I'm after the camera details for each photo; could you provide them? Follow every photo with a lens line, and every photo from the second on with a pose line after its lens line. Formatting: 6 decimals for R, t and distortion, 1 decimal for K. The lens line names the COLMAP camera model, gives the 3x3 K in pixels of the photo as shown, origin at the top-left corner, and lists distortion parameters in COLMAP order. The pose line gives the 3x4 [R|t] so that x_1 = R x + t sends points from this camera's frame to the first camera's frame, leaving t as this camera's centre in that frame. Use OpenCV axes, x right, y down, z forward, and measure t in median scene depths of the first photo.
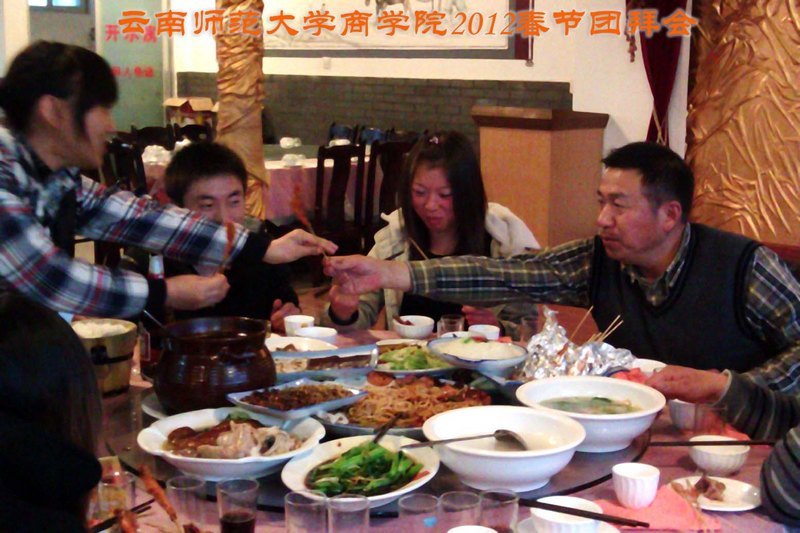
lens RADIAL K [[1235.8, 0, 400.0], [0, 1235.8, 266.5], [0, 0, 1]] dist [0.008768, 0.457197]
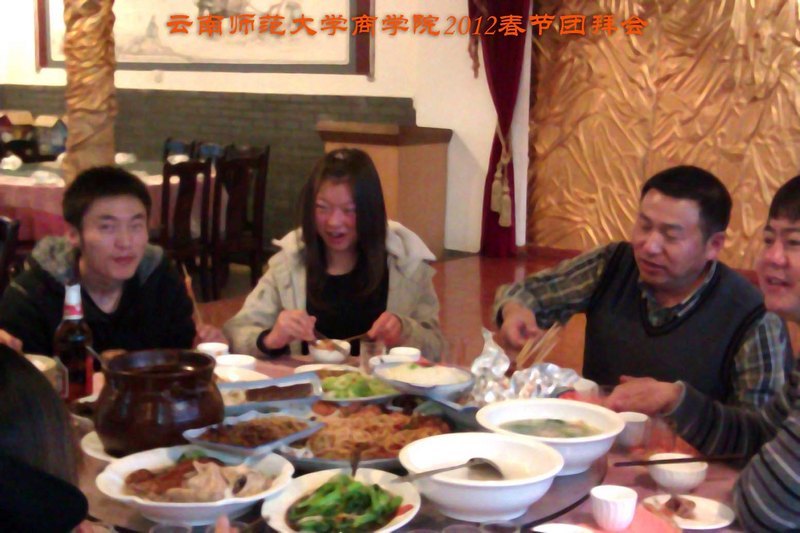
lens RADIAL K [[1235.8, 0, 400.0], [0, 1235.8, 266.5], [0, 0, 1]] dist [0.008768, 0.457197]
pose [[0.987298, -0.019332, 0.157702, -0.104981], [0.020906, 0.999747, -0.008324, -0.010562], [-0.157501, 0.011515, 0.987452, 0.029560]]
